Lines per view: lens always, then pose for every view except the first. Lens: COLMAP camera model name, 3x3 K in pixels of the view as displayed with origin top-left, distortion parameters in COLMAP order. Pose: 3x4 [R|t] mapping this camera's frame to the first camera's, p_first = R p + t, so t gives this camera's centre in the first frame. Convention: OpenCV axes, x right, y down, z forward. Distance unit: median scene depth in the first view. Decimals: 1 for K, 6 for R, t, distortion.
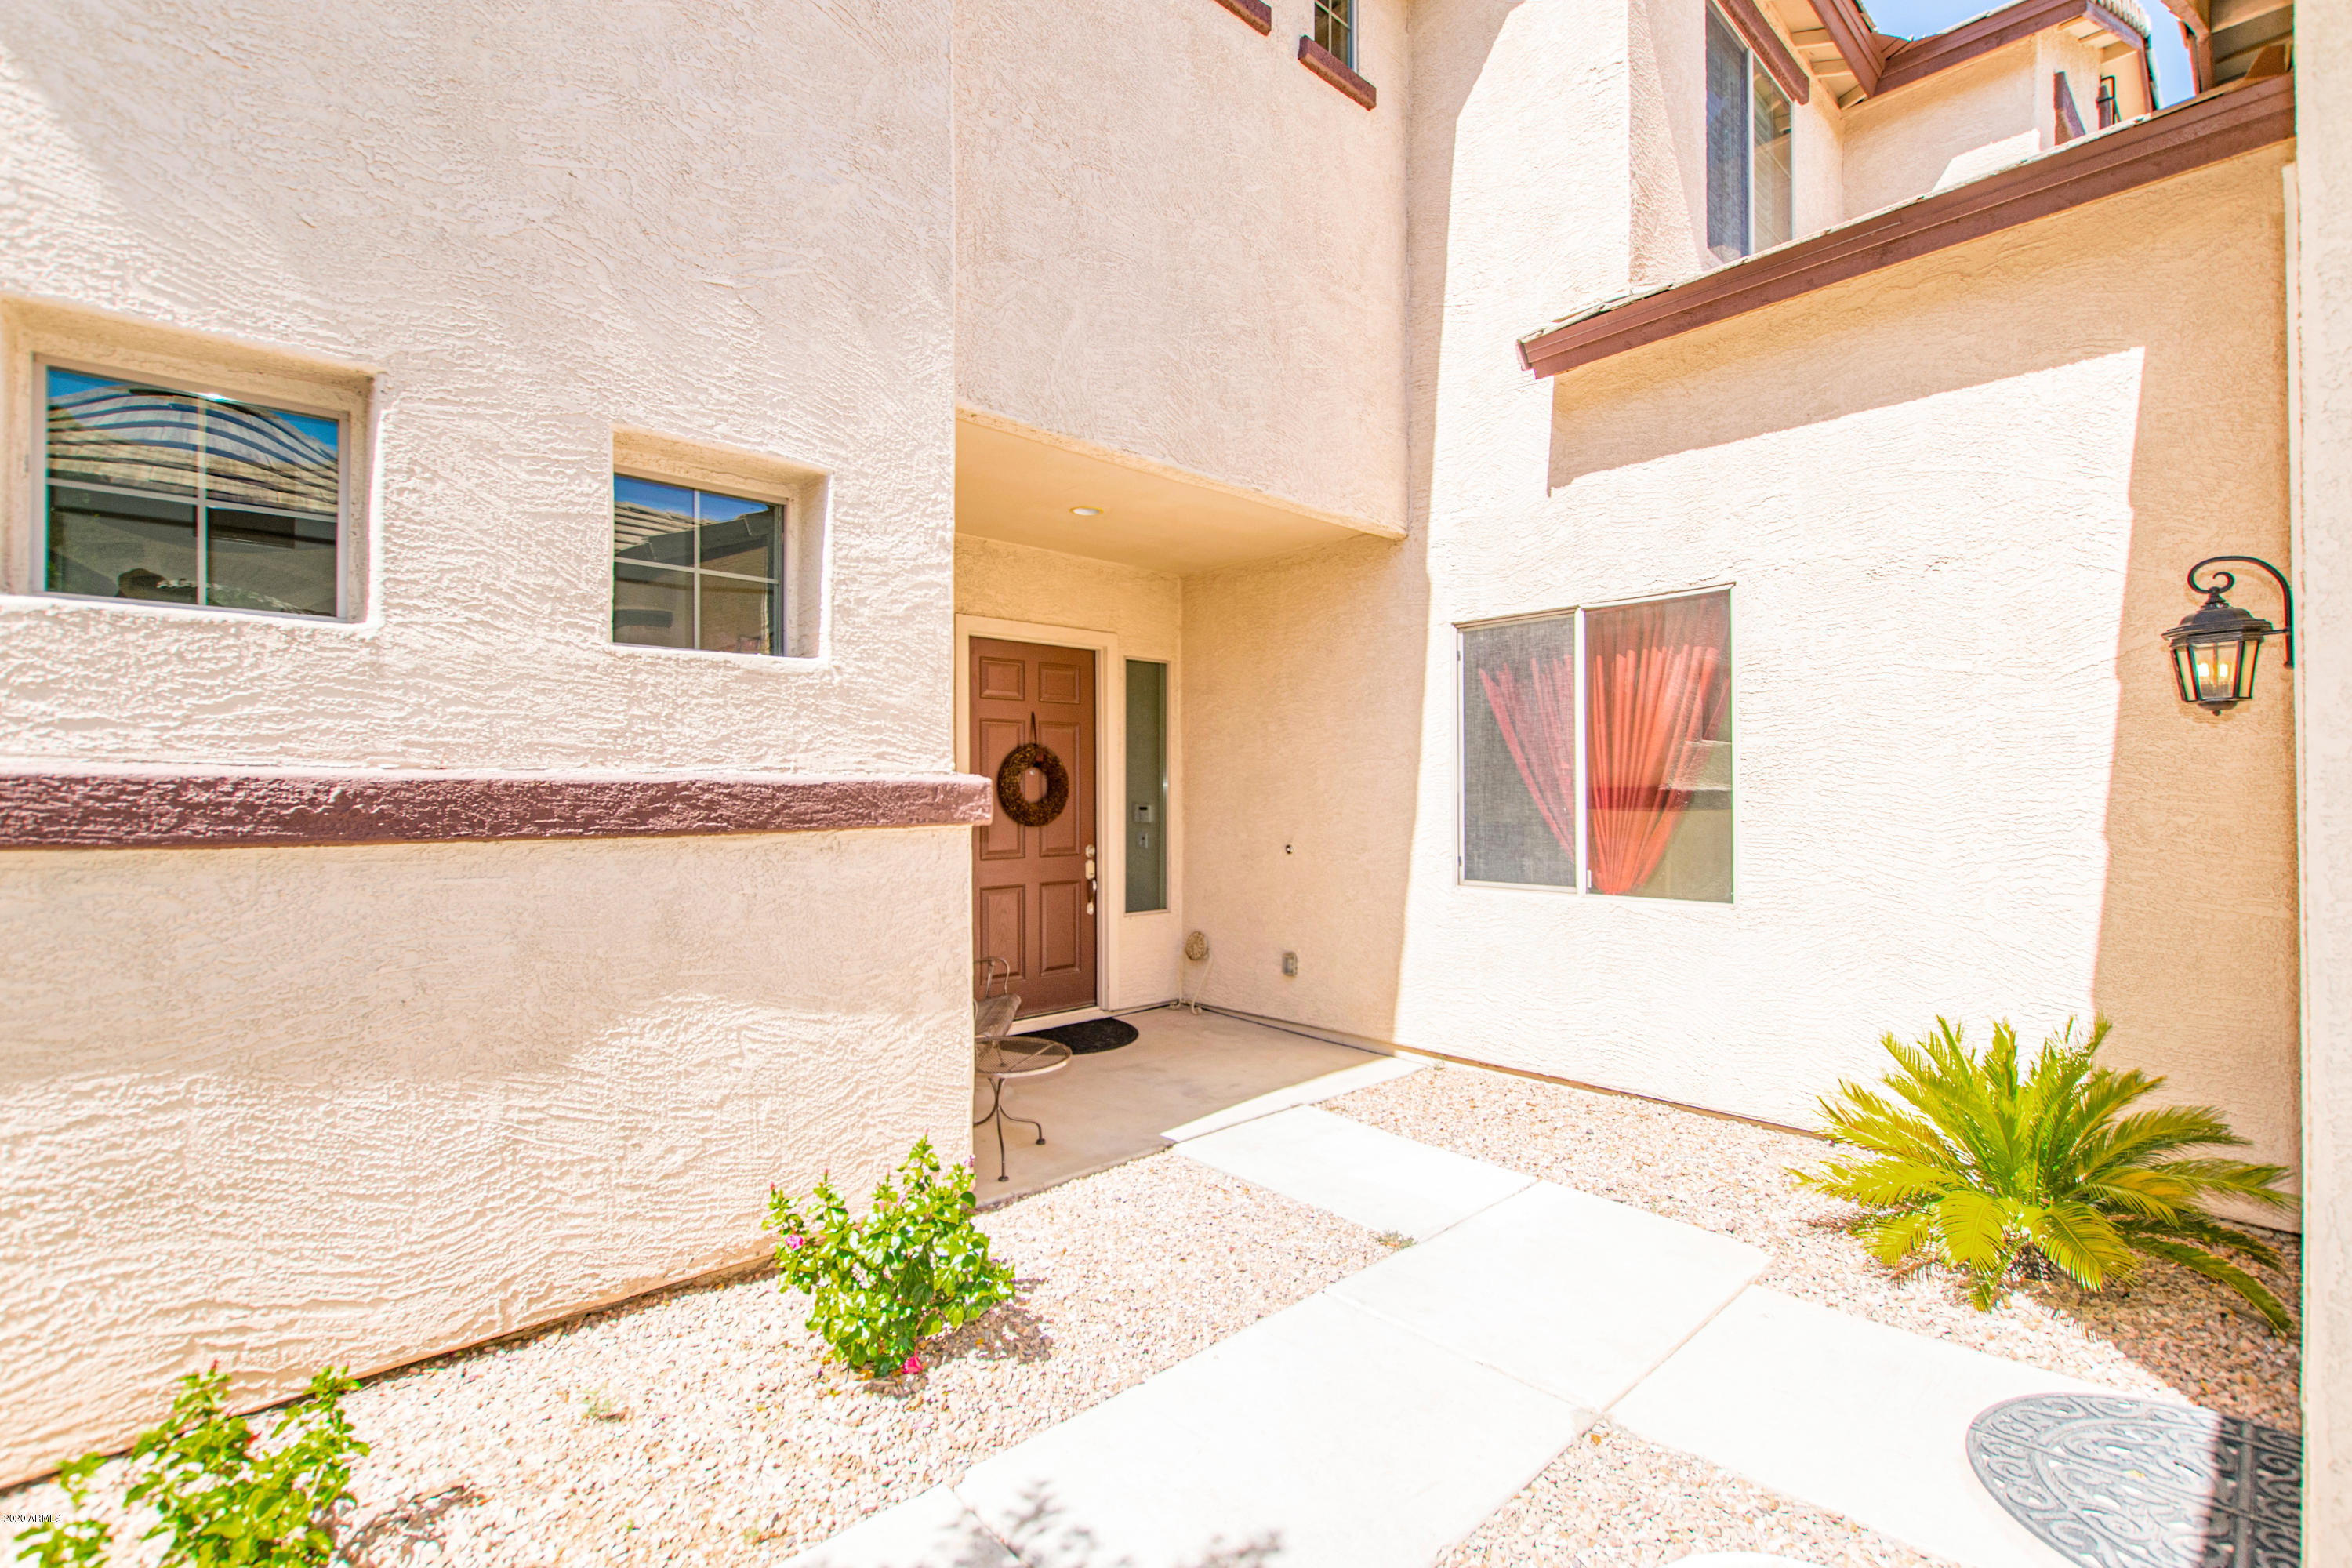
lens RADIAL K [[1024.0, 0, 1184.9], [0, 1024.0, 782.0], [0, 0, 1]] dist [0.000648, -0.000087]
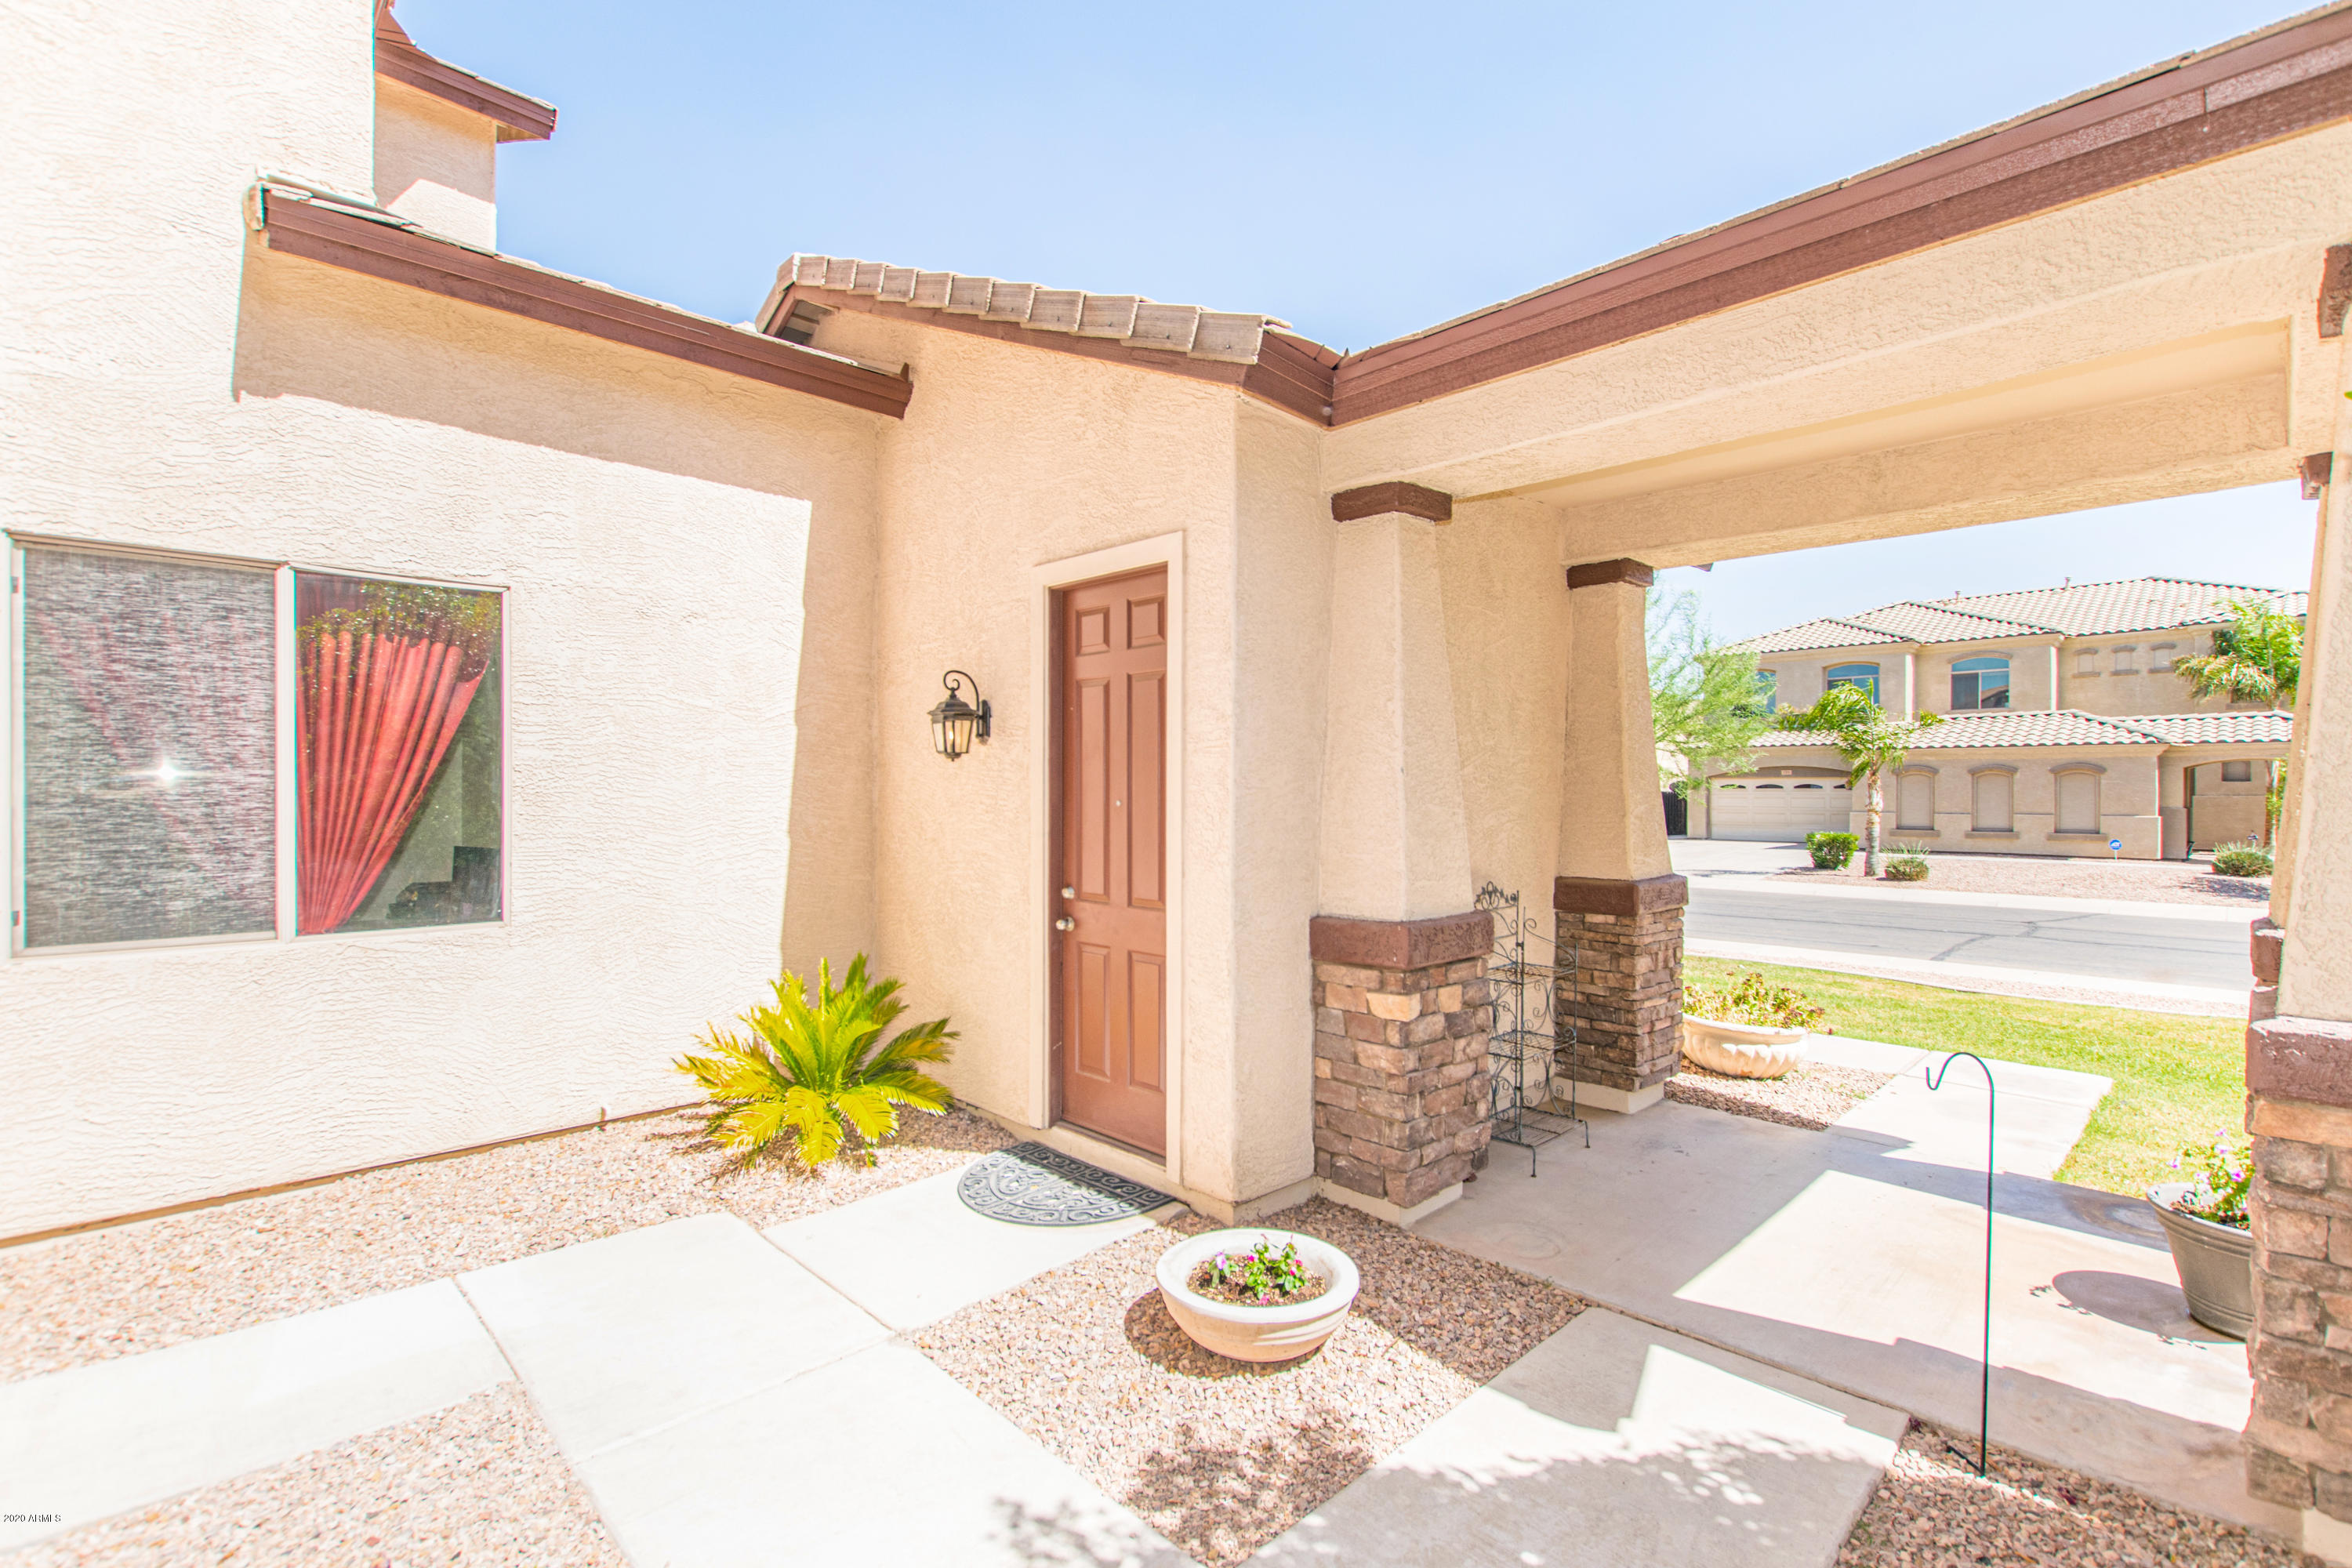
lens RADIAL K [[1024.0, 0, 1185.3], [0, 1024.0, 791.6], [0, 0, 1]] dist [0.000648, -0.000087]
pose [[-0.002883, 0.003824, 0.999989, -0.455204], [-0.013569, 0.999900, -0.003862, -0.008289], [-0.999904, -0.013580, -0.002831, 0.389628]]
